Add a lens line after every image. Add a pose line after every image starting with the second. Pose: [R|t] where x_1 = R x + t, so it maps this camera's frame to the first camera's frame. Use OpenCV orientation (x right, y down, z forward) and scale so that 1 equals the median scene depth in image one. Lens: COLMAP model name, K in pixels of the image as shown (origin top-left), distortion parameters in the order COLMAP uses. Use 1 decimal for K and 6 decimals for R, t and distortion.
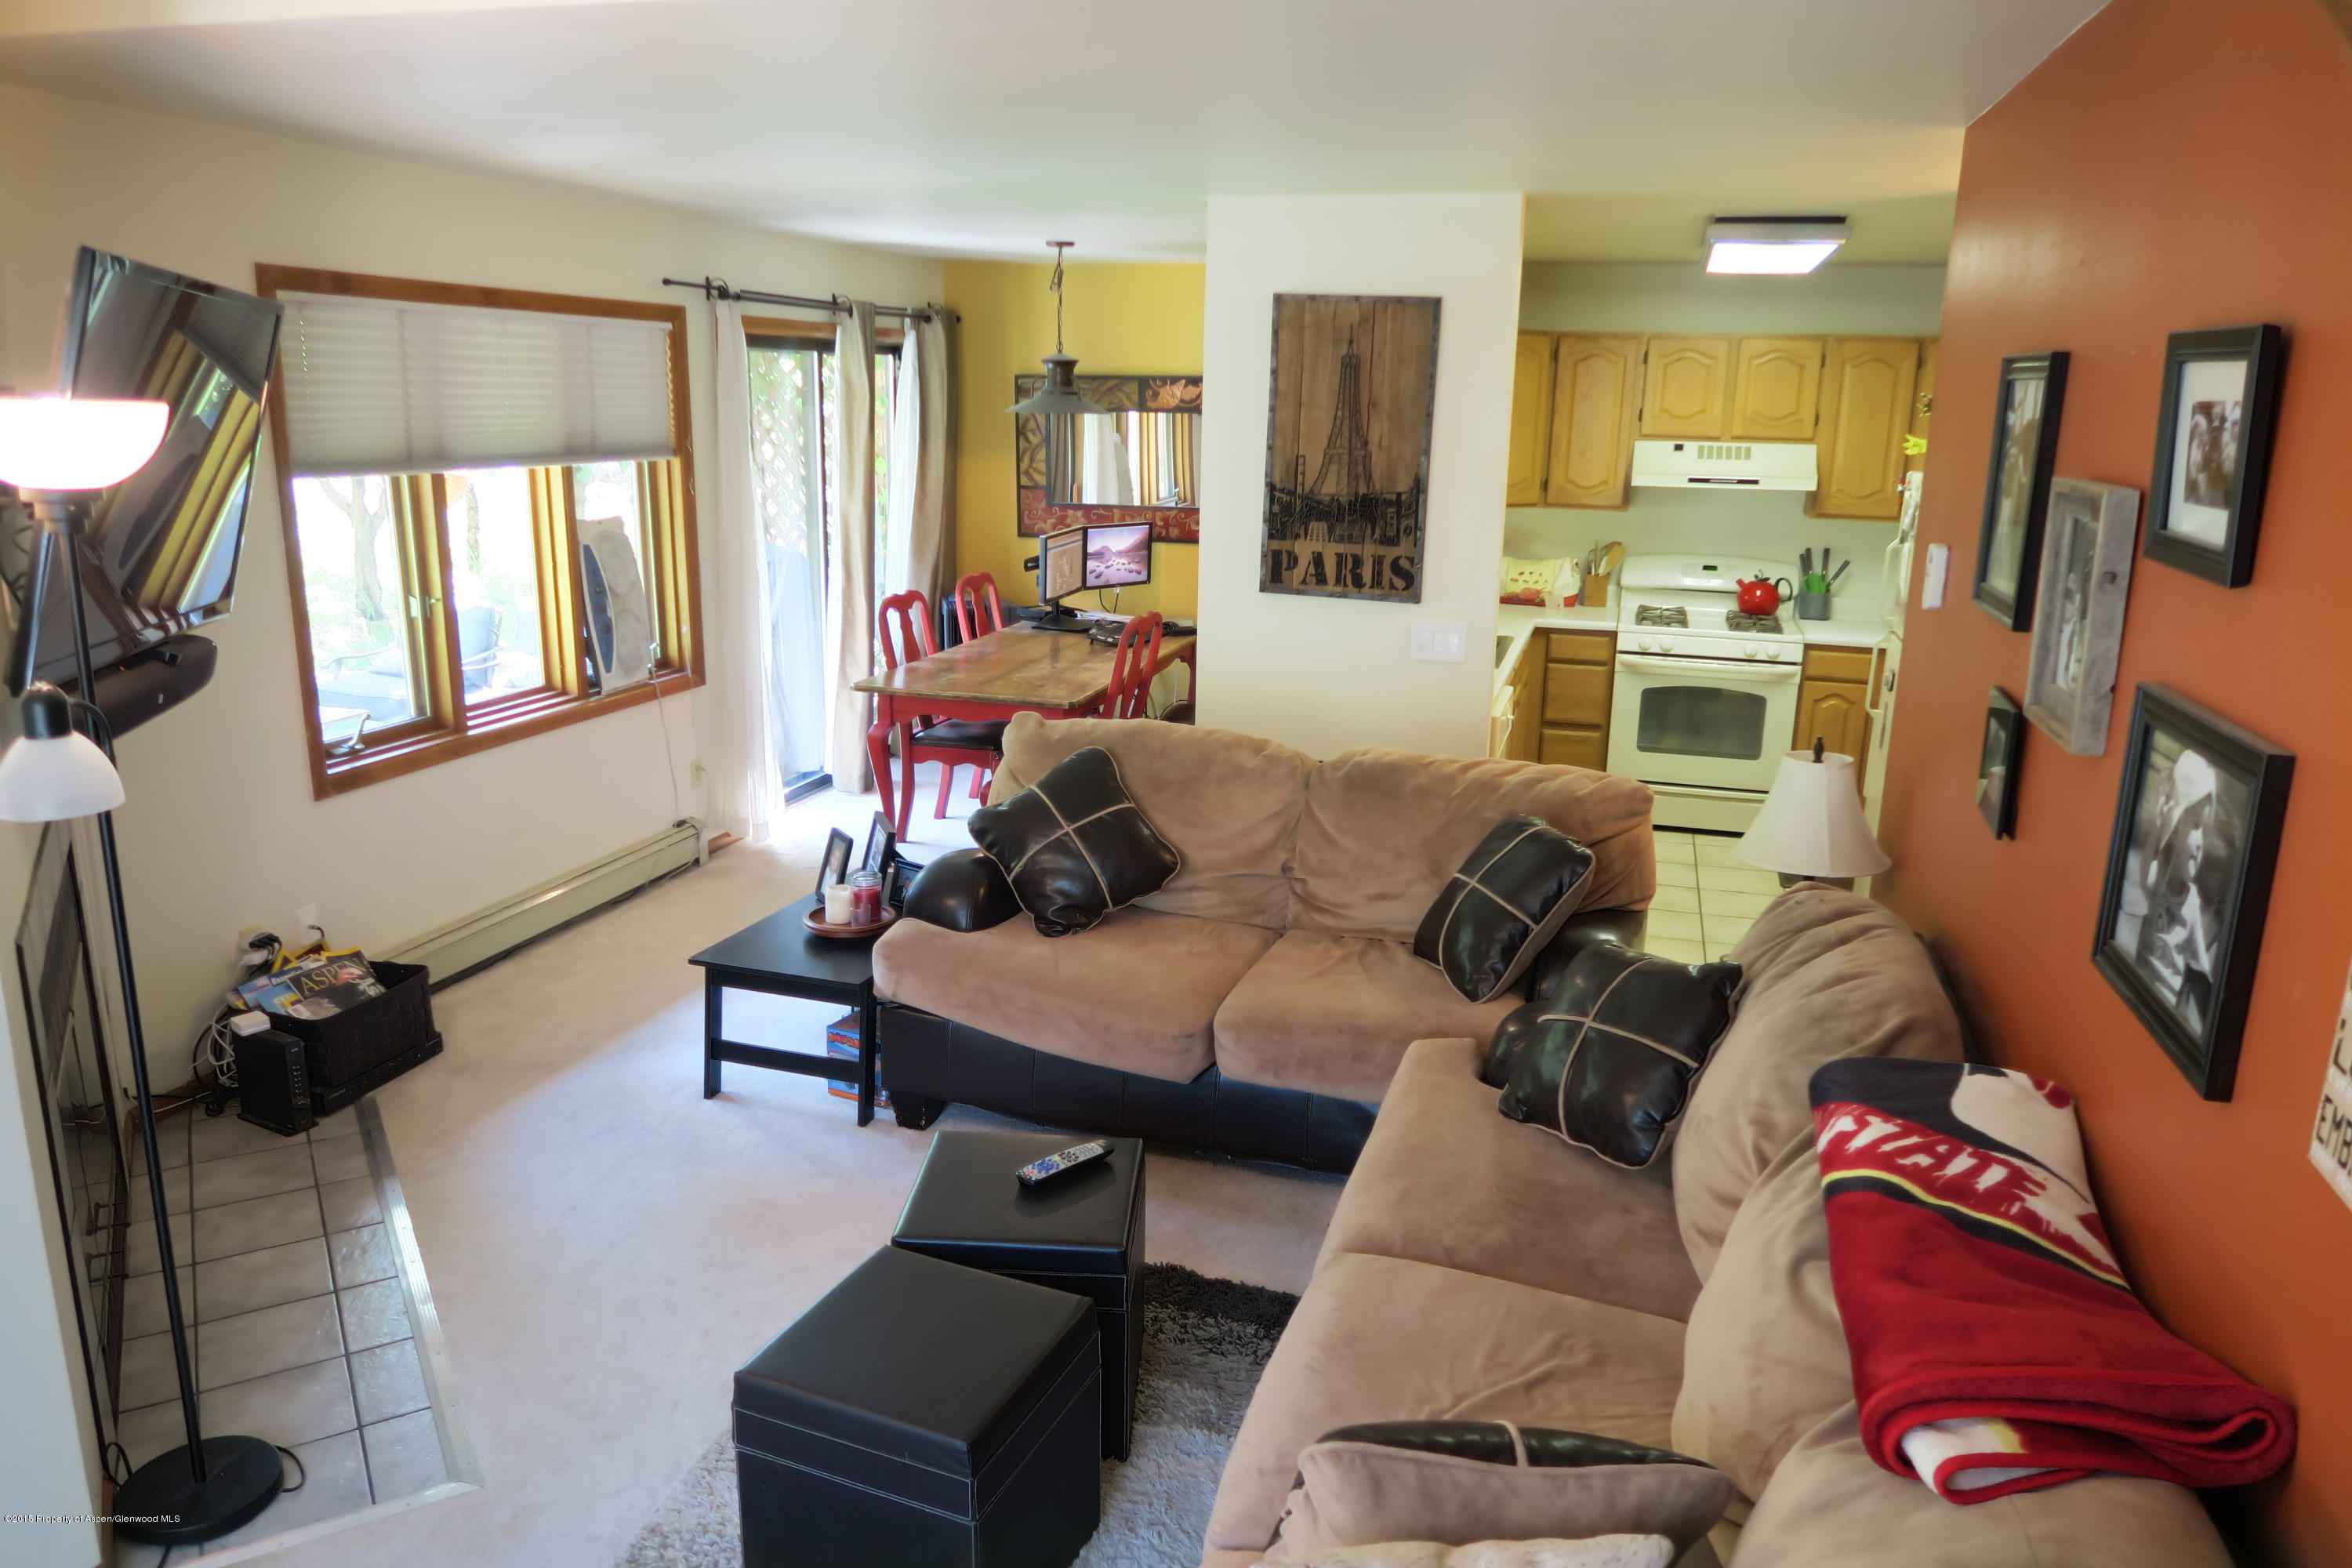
lens RADIAL K [[1620.4, 0, 1170.7], [0, 1620.4, 779.3], [0, 0, 1]] dist [-0.028138, 0.008300]
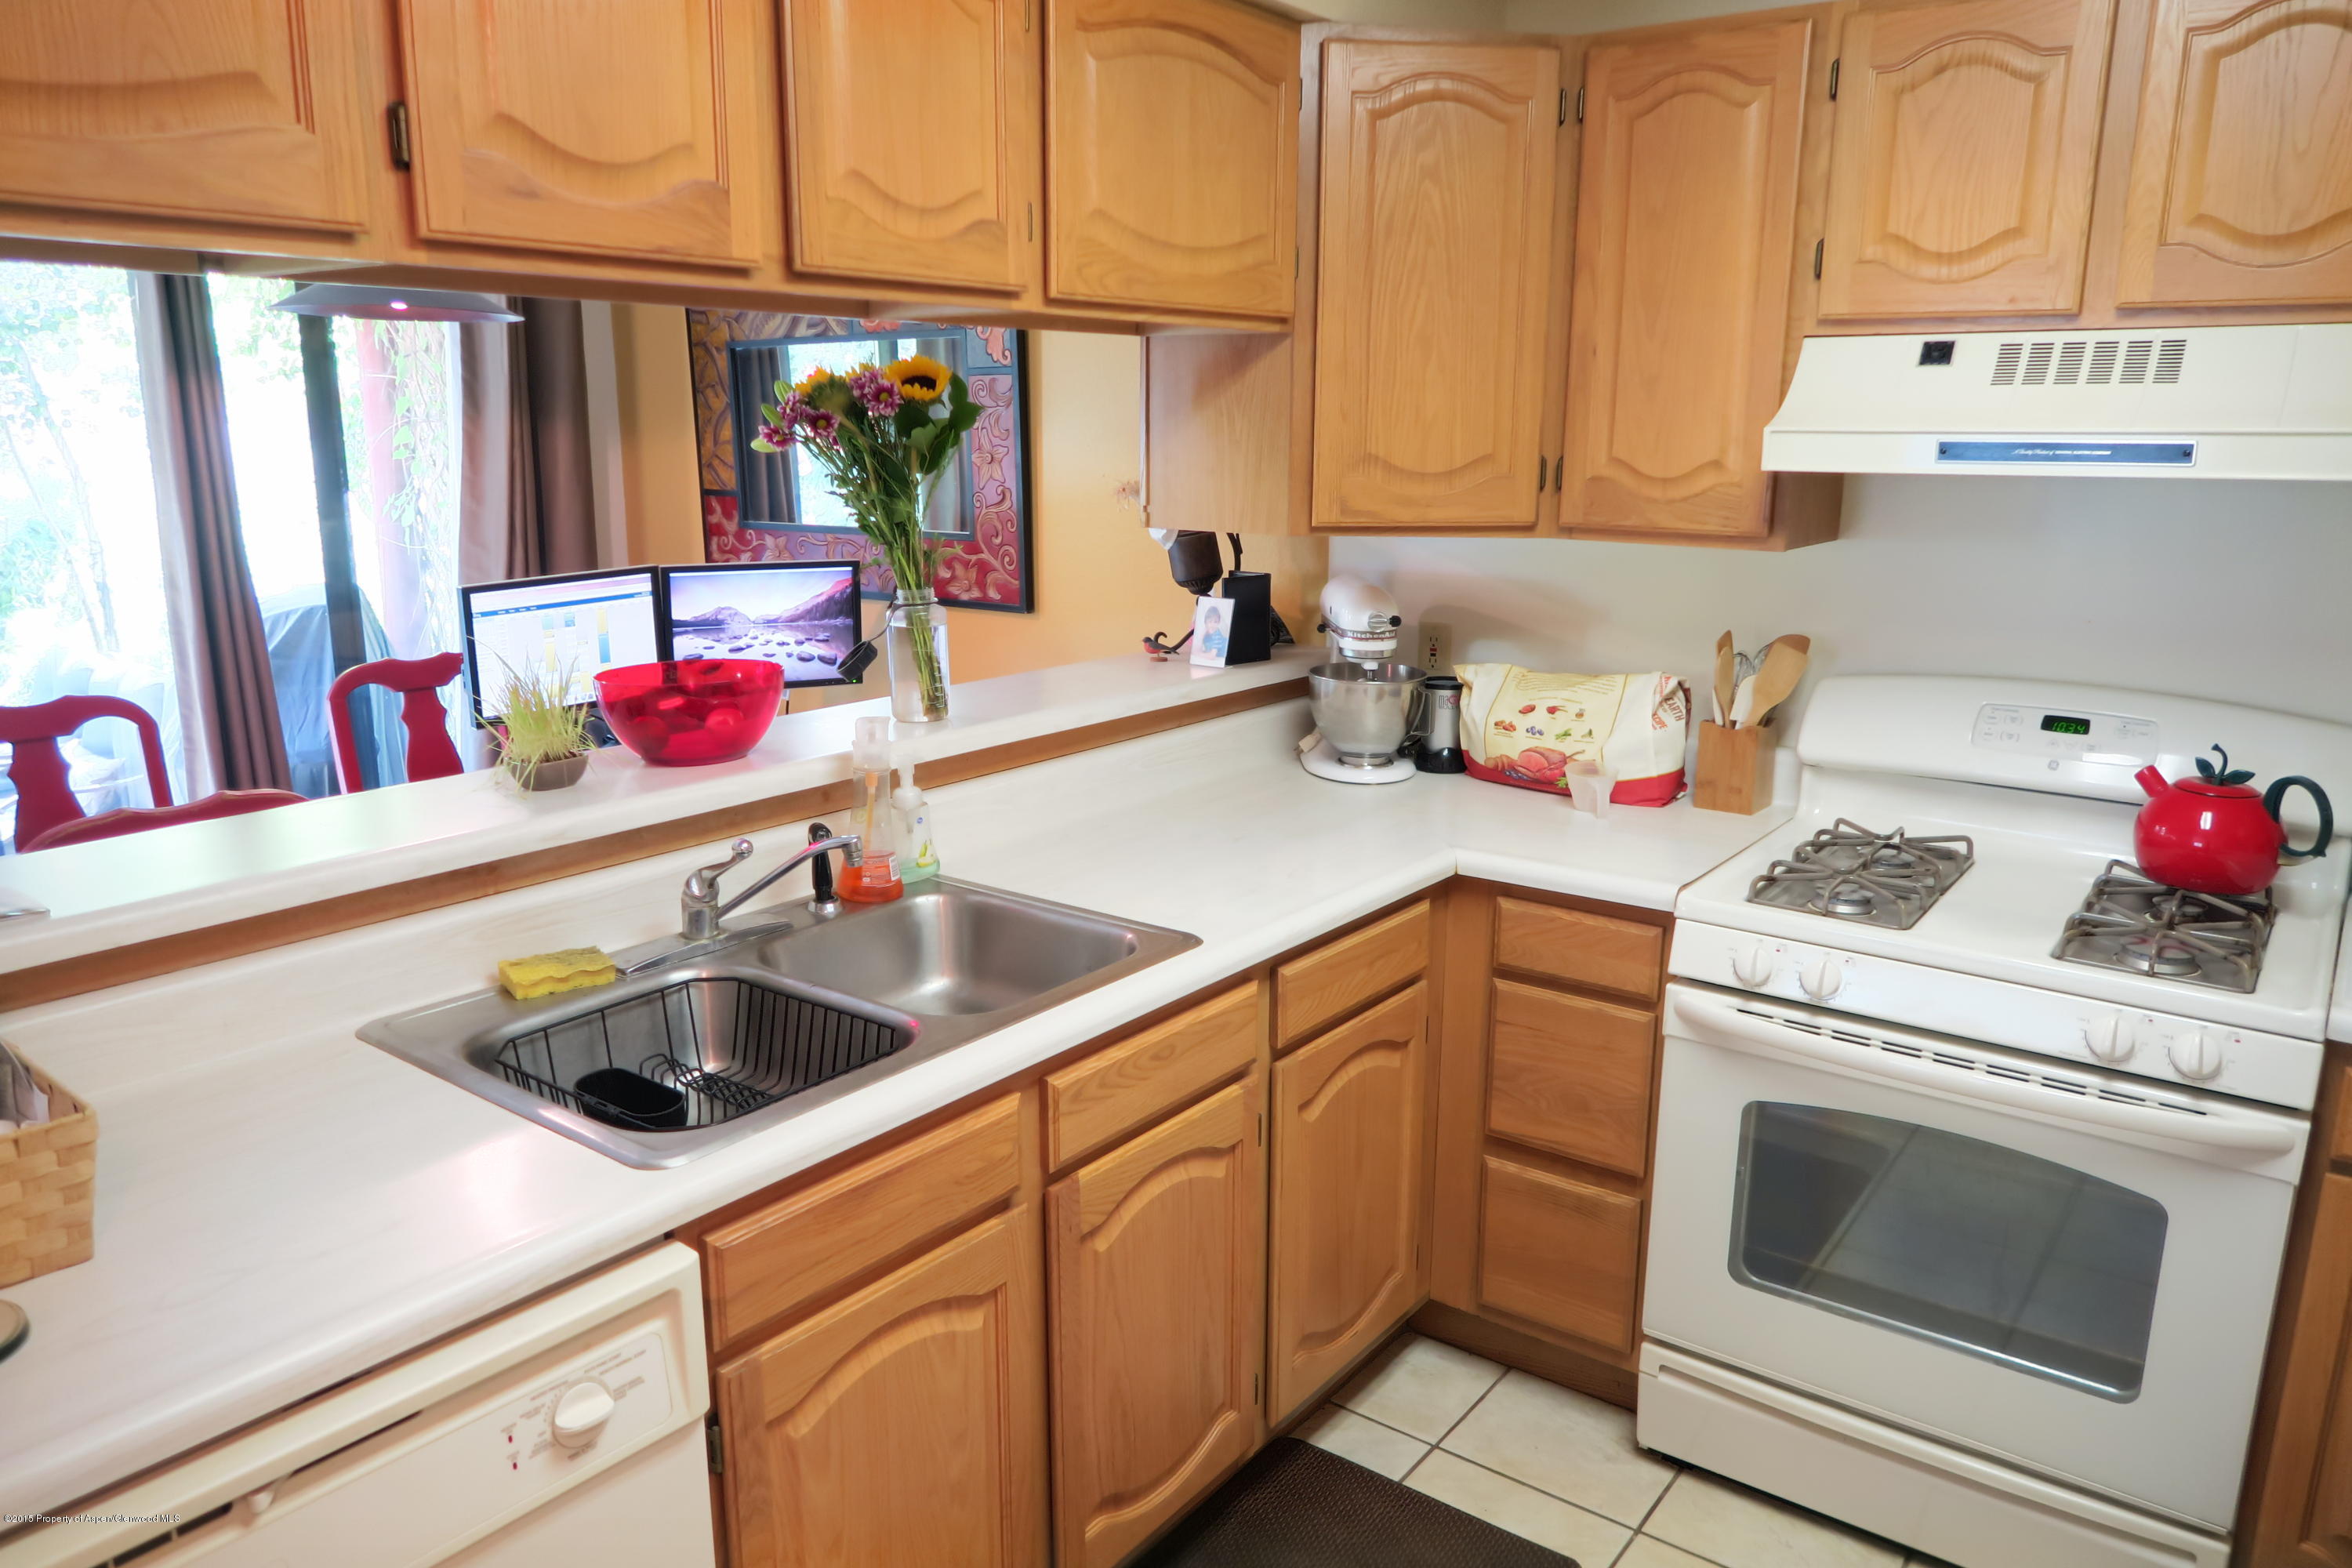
lens RADIAL K [[1620.4, 0, 1170.7], [0, 1620.4, 779.3], [0, 0, 1]] dist [-0.028138, 0.008300]
pose [[0.933403, 0.065771, -0.352750, 0.357373], [-0.075219, 0.997081, -0.013129, -0.129622], [0.350857, 0.038788, 0.935625, 0.800355]]
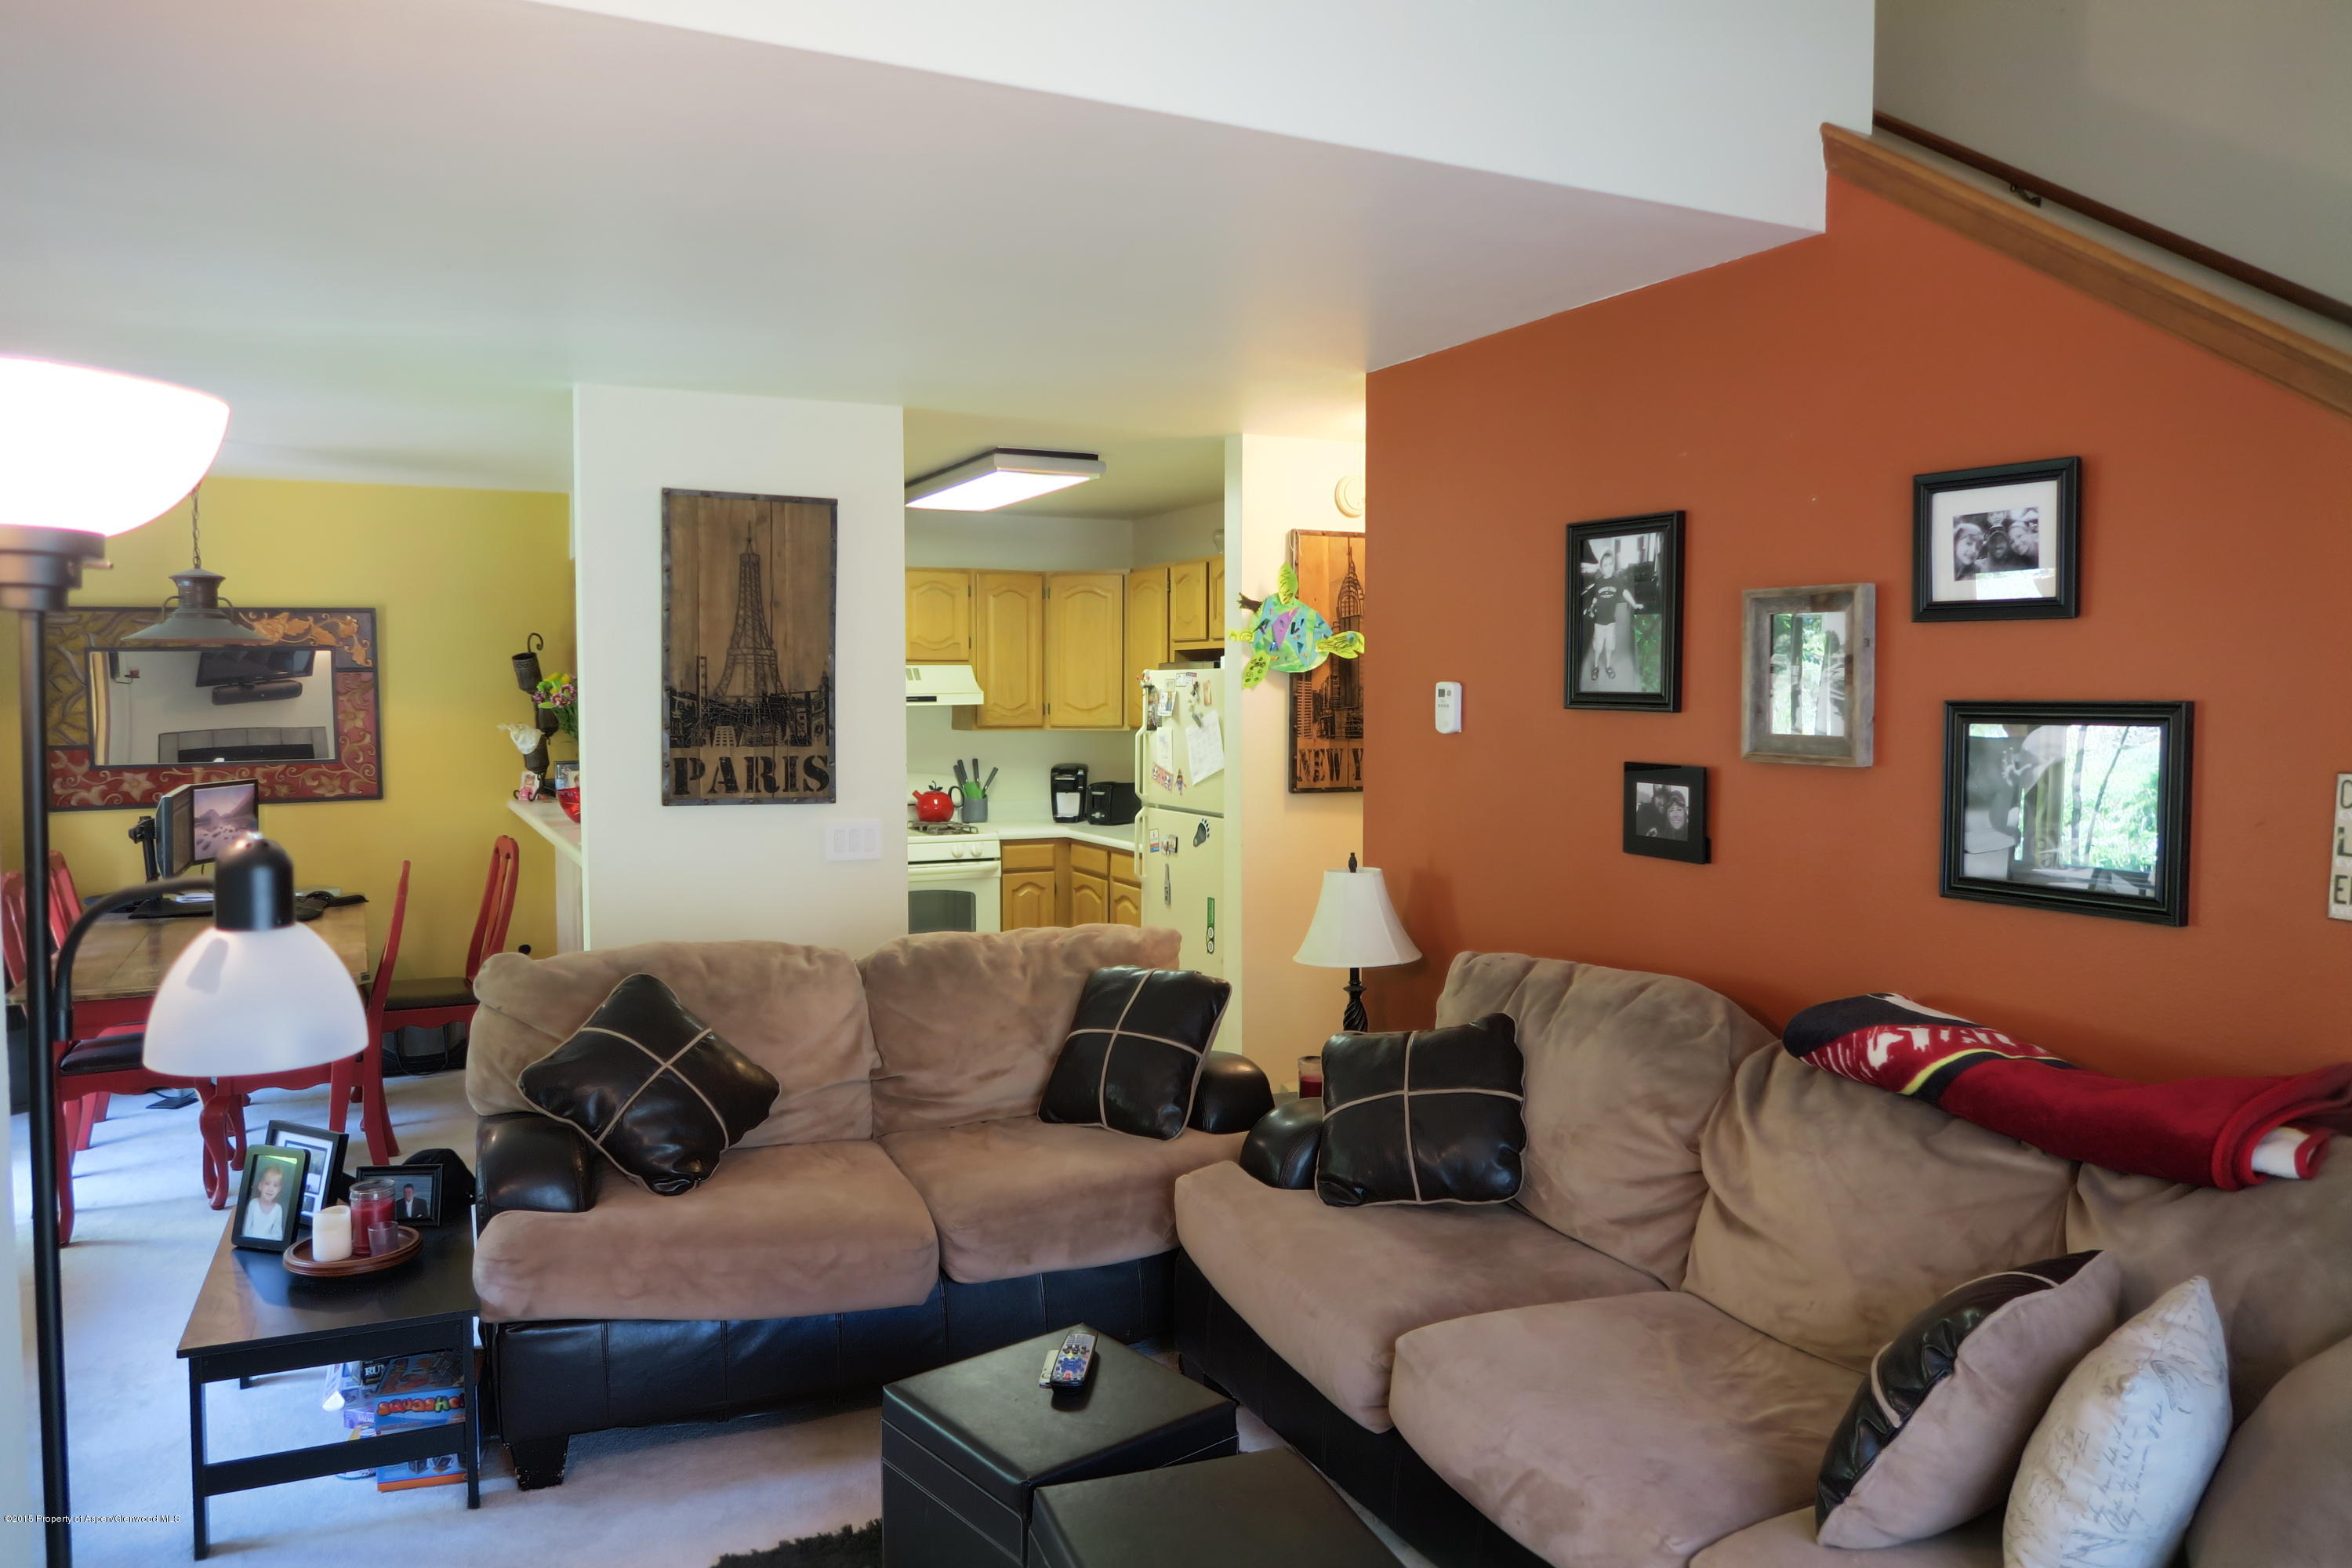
lens RADIAL K [[1620.4, 0, 1170.7], [0, 1620.4, 779.3], [0, 0, 1]] dist [-0.028138, 0.008300]
pose [[0.734883, -0.059868, 0.675546, -0.311150], [0.176656, 0.978608, -0.105447, 0.014377], [-0.654782, 0.196831, 0.729738, 0.131395]]
